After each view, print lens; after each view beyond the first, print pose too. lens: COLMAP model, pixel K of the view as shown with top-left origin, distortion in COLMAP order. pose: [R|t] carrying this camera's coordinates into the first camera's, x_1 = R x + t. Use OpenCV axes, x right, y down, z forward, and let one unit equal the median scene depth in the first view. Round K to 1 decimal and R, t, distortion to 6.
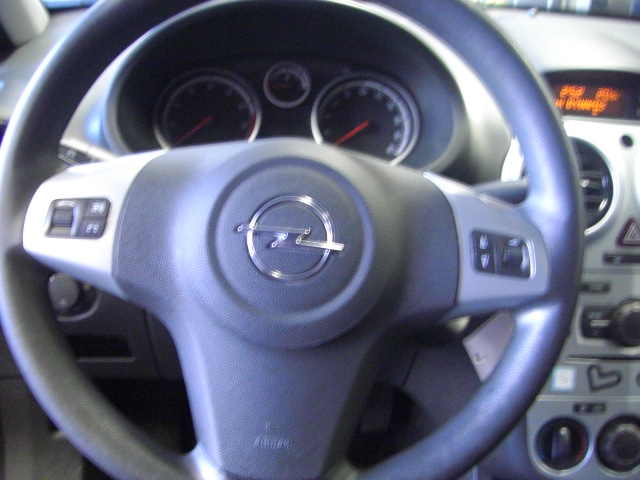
lens RADIAL K [[715.1, 0, 325.9], [0, 715.1, 241.0], [0, 0, 1]] dist [-0.123216, 0.000000]
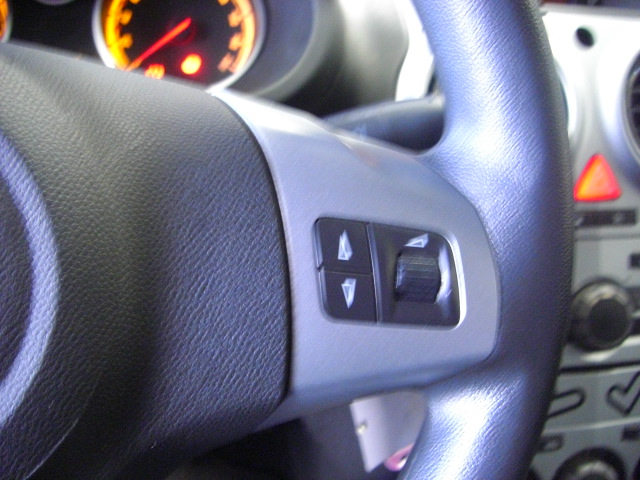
lens RADIAL K [[715.1, 0, 315.8], [0, 715.1, 240.2], [0, 0, 1]] dist [-0.123216, 0.000000]
pose [[0.992518, -0.054425, 0.109294, 0.153879], [0.044767, 0.995029, 0.088956, -0.038873], [-0.113592, -0.083398, 0.990021, 0.570072]]
